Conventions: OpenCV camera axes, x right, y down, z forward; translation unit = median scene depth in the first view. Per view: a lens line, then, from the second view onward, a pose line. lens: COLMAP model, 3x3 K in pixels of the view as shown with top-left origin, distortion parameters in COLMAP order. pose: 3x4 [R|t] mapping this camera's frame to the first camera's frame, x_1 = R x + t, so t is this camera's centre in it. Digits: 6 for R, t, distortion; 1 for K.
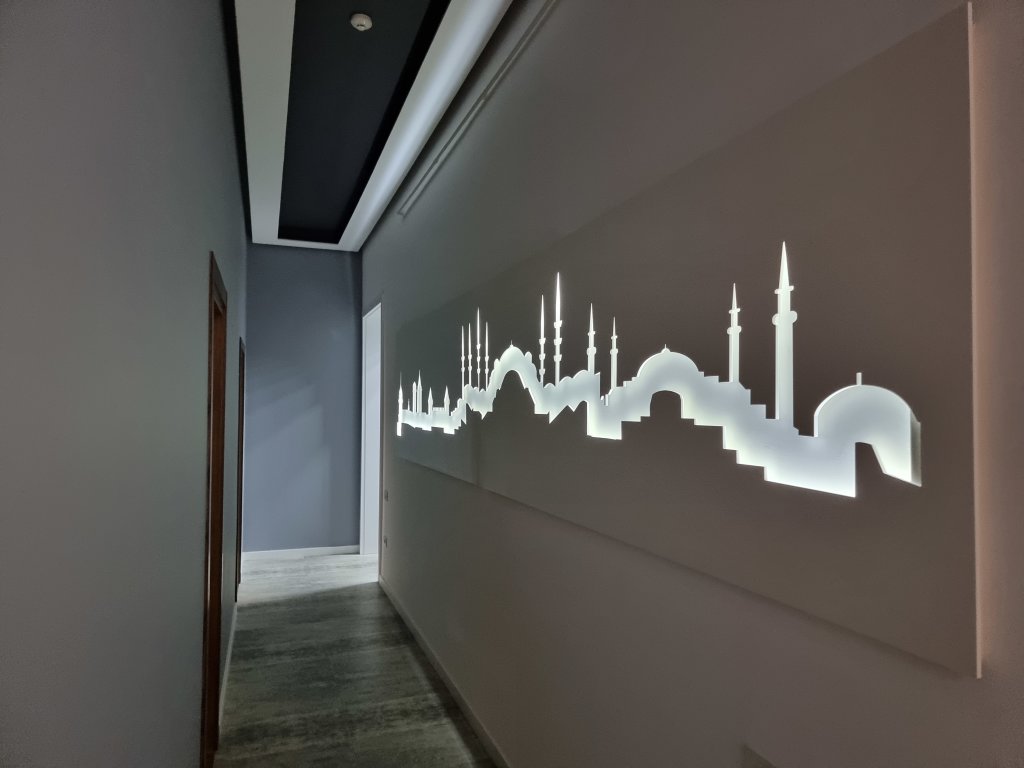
lens RADIAL K [[698.1, 0, 527.8], [0, 698.1, 393.1], [0, 0, 1]] dist [0.051667, -0.024092]
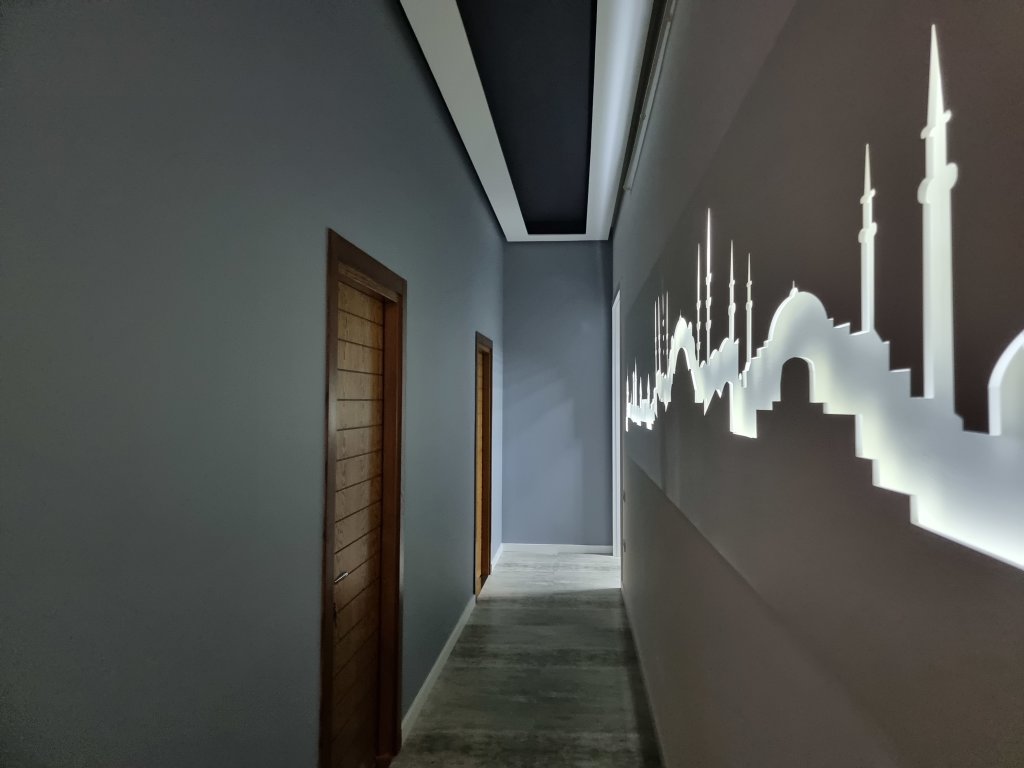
lens RADIAL K [[698.1, 0, 541.0], [0, 698.1, 376.6], [0, 0, 1]] dist [0.051667, -0.024092]
pose [[0.915949, -0.016076, -0.400972, 0.116946], [0.008193, 0.999738, -0.021365, 0.011830], [0.401210, 0.016284, 0.915841, 0.172502]]
